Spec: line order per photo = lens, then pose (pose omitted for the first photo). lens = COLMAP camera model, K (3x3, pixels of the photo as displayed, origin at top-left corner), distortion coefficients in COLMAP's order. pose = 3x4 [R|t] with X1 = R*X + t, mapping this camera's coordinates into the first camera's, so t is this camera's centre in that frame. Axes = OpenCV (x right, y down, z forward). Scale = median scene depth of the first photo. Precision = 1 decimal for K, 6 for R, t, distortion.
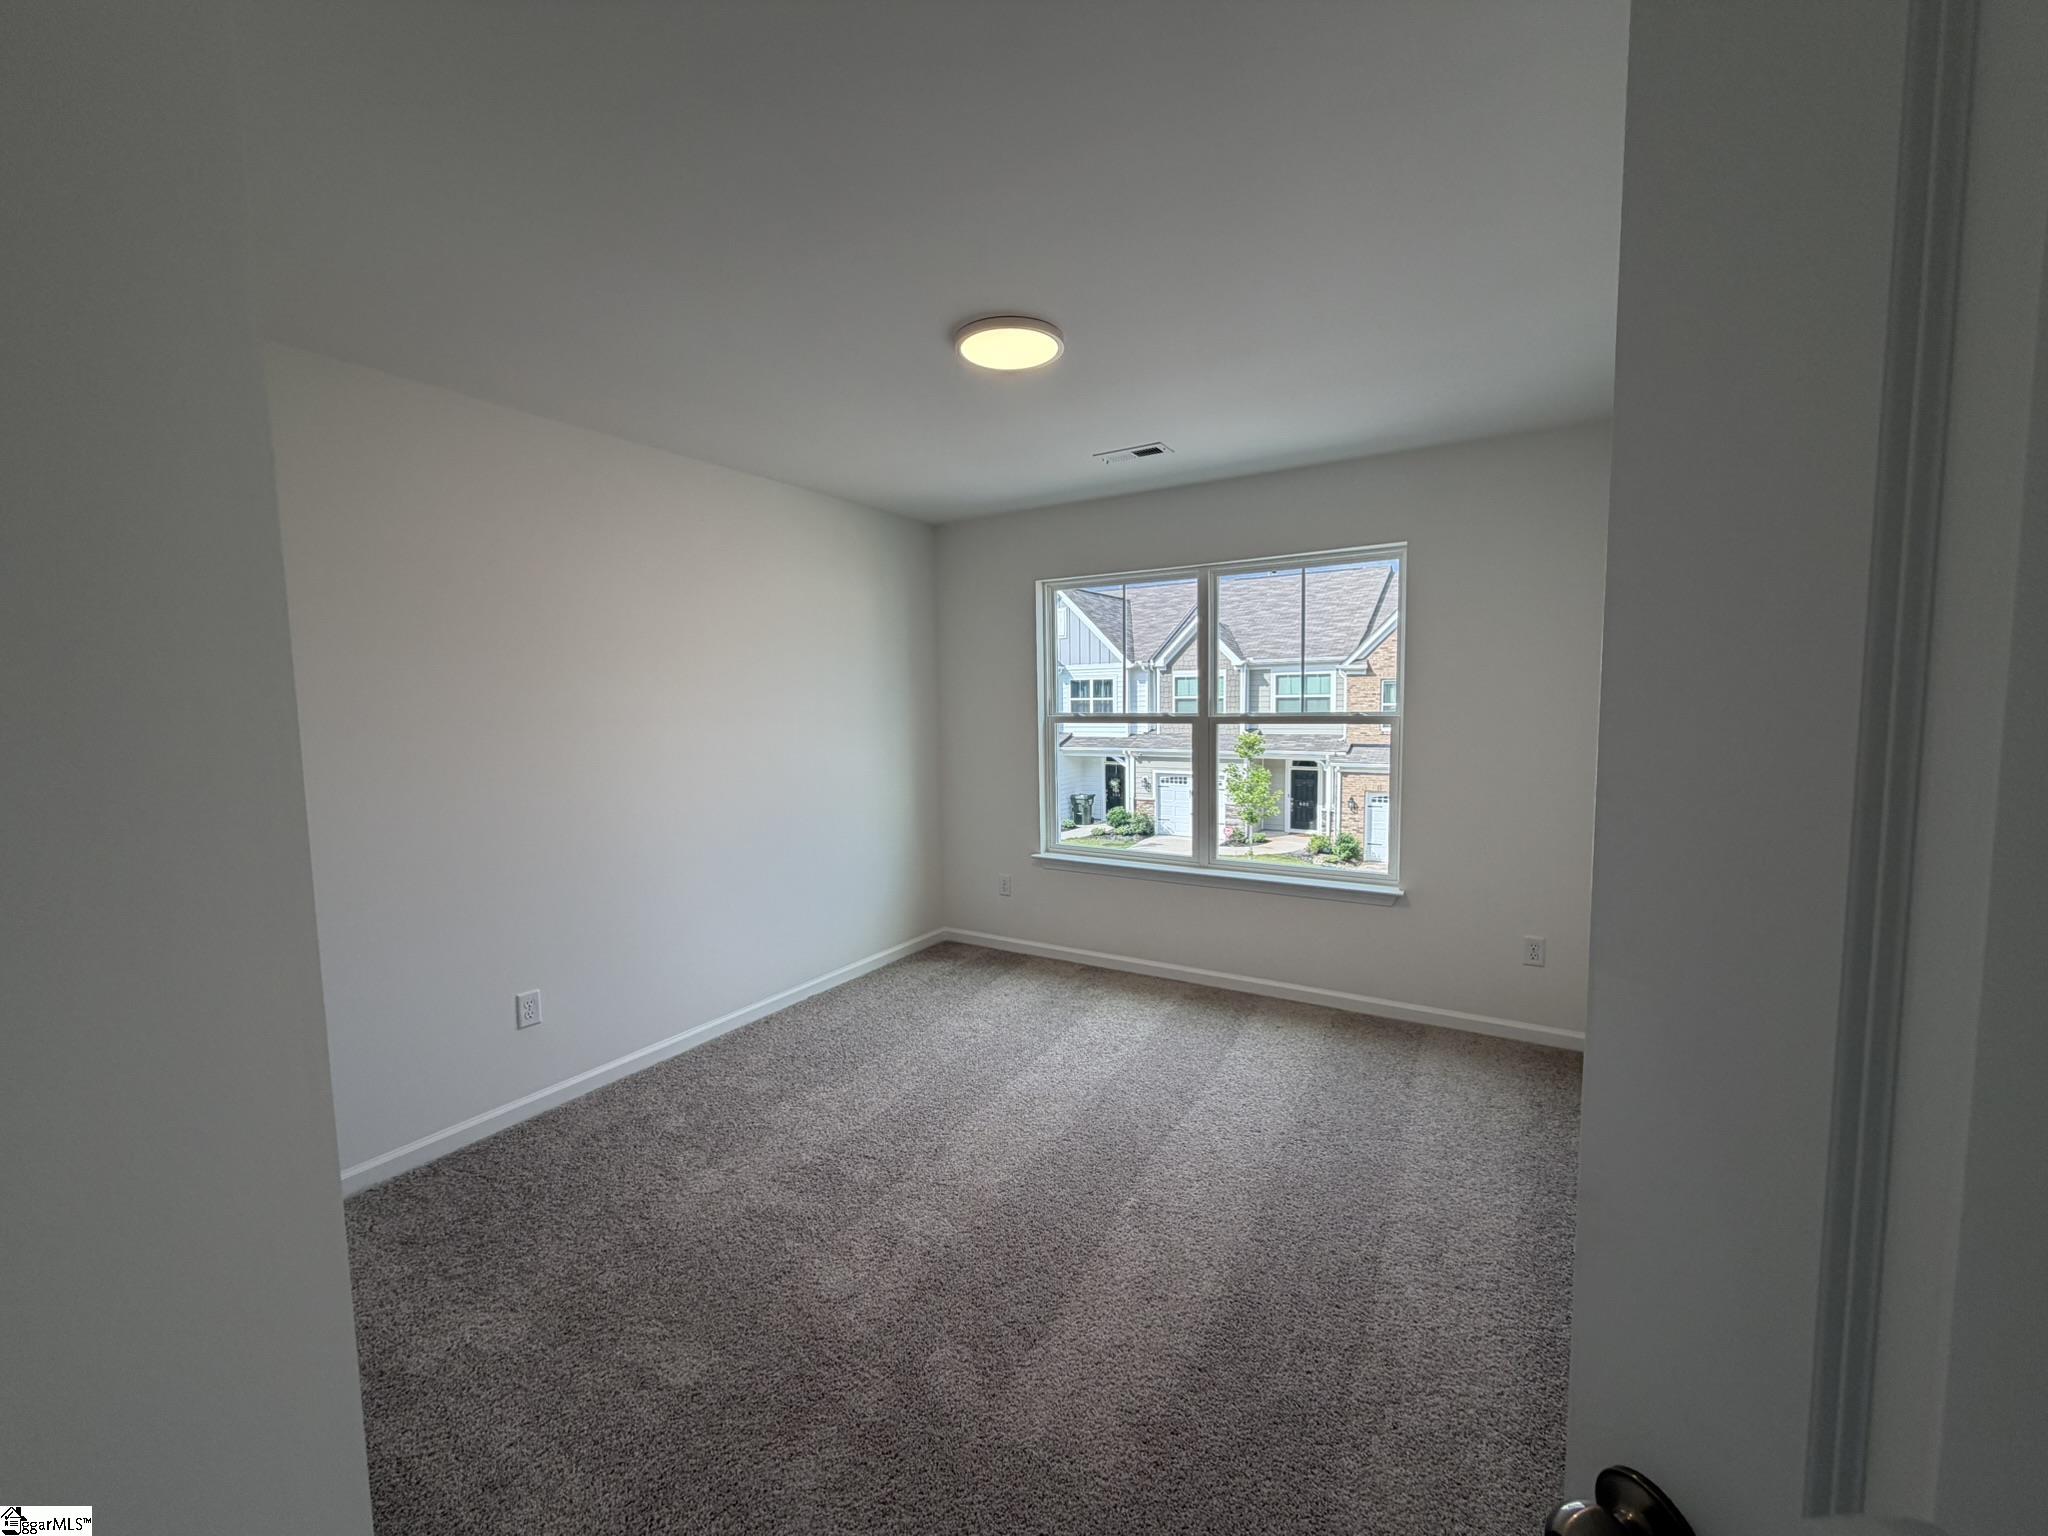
lens RADIAL K [[806.8, 0, 1047.2], [0, 806.8, 746.3], [0, 0, 1]] dist [0.062654, -0.034611]
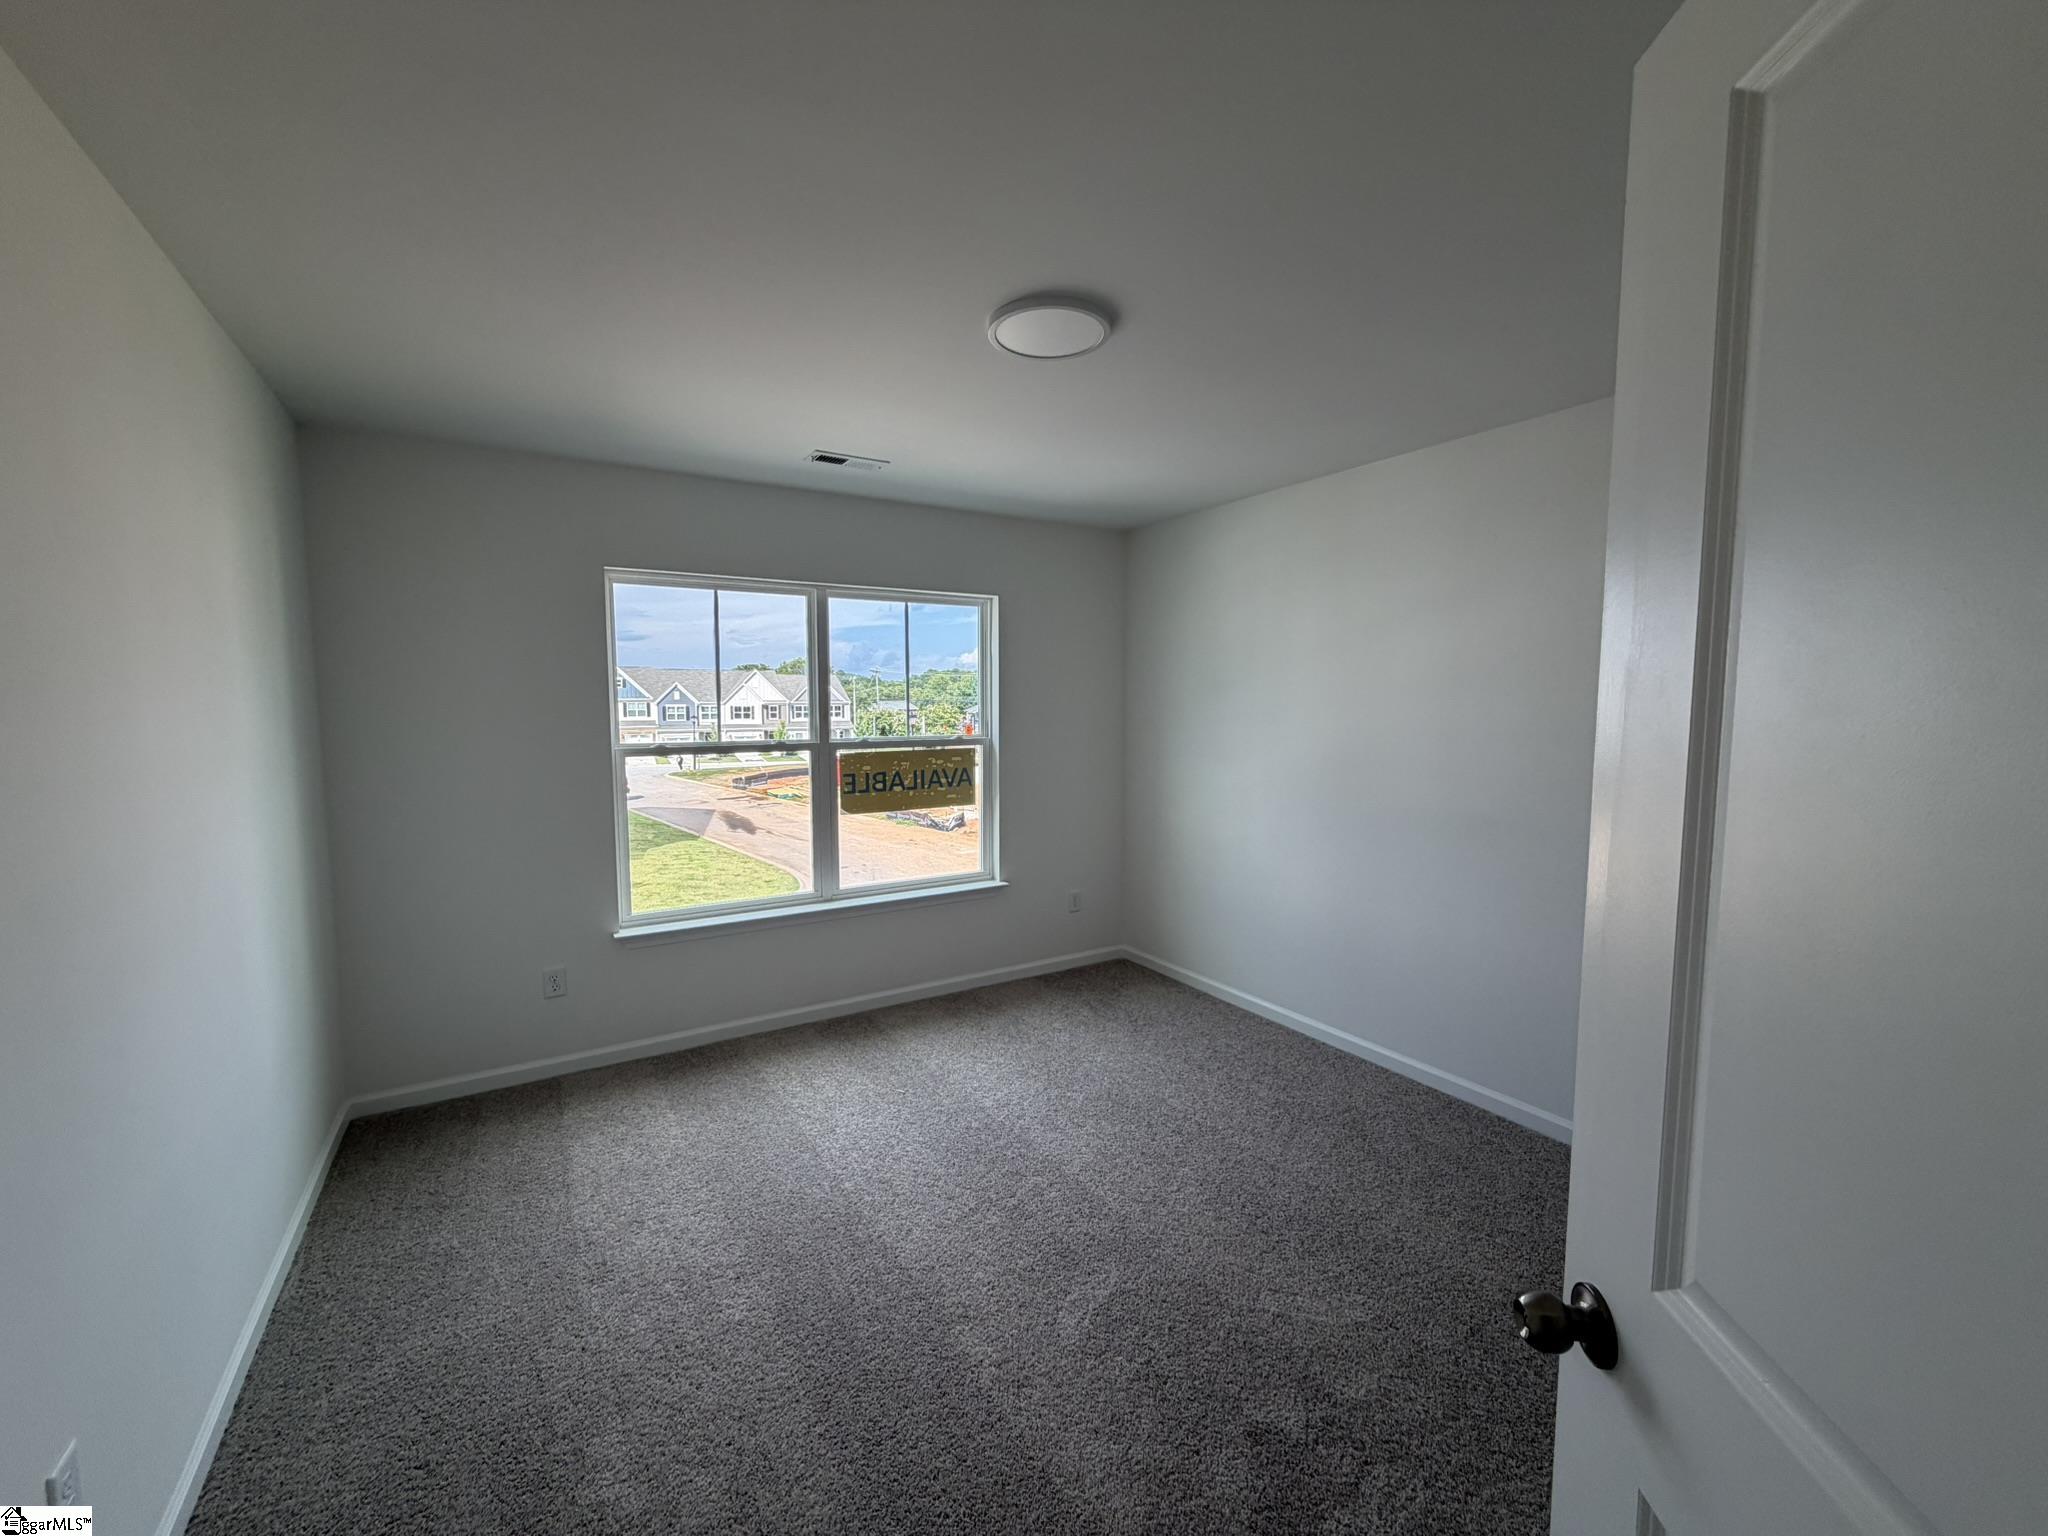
lens RADIAL K [[820.6, 0, 1024.0], [0, 820.6, 768.0], [0, 0, 1]] dist [-0.000368, 0.000020]
pose [[0.470023, -0.058636, 0.880704, -0.545615], [0.071730, 0.997028, 0.028099, -0.016262], [-0.879735, 0.049965, 0.472833, 0.340332]]
